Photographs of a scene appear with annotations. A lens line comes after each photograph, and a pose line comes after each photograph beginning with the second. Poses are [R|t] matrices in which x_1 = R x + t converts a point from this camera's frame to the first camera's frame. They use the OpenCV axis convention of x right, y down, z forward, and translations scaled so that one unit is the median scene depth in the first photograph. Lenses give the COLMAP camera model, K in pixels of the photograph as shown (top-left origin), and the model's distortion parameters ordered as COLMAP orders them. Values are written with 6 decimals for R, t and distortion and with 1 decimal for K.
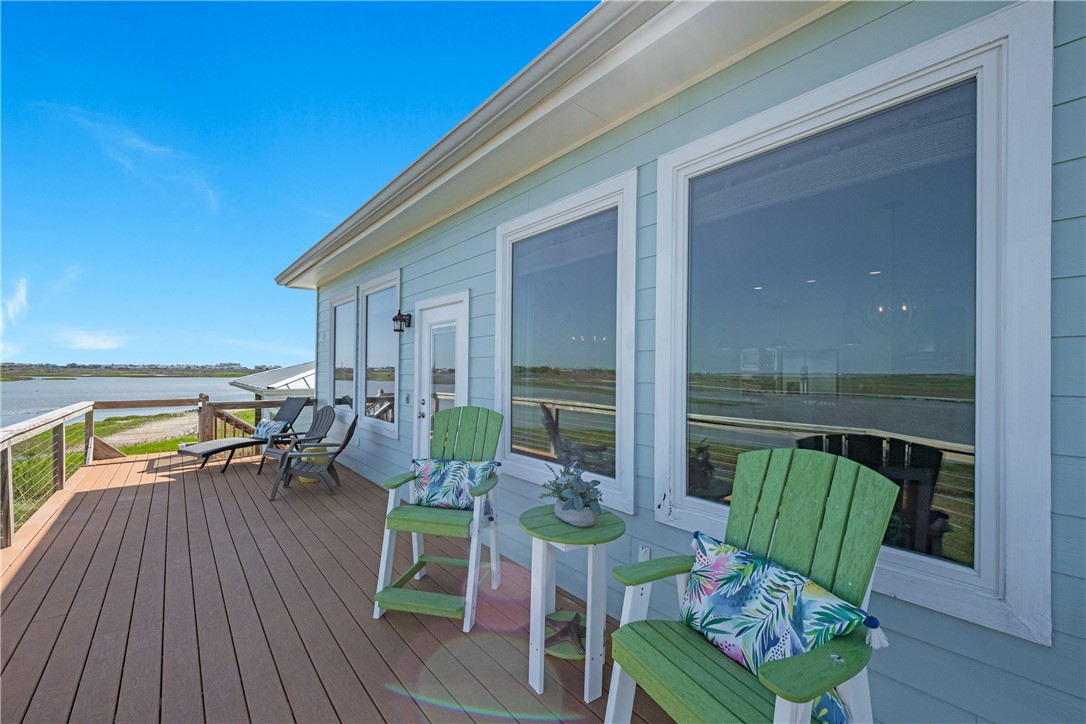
lens RADIAL K [[438.6, 0, 540.7], [0, 438.6, 366.6], [0, 0, 1]] dist [-0.001164, 0.000126]
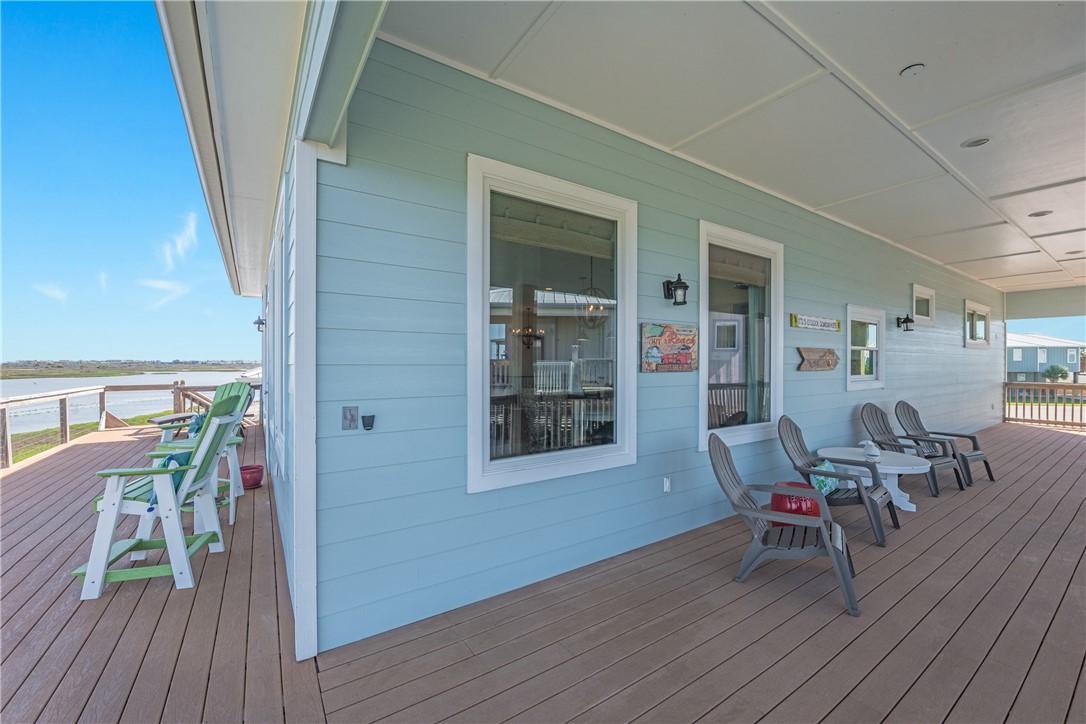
lens RADIAL K [[438.6, 0, 543.6], [0, 438.6, 366.7], [0, 0, 1]] dist [-0.001164, 0.000126]
pose [[0.992211, -0.002462, -0.124545, 0.522243], [0.004002, 0.999919, 0.012117, 0.008051], [0.124505, -0.012521, 0.992140, -0.201310]]
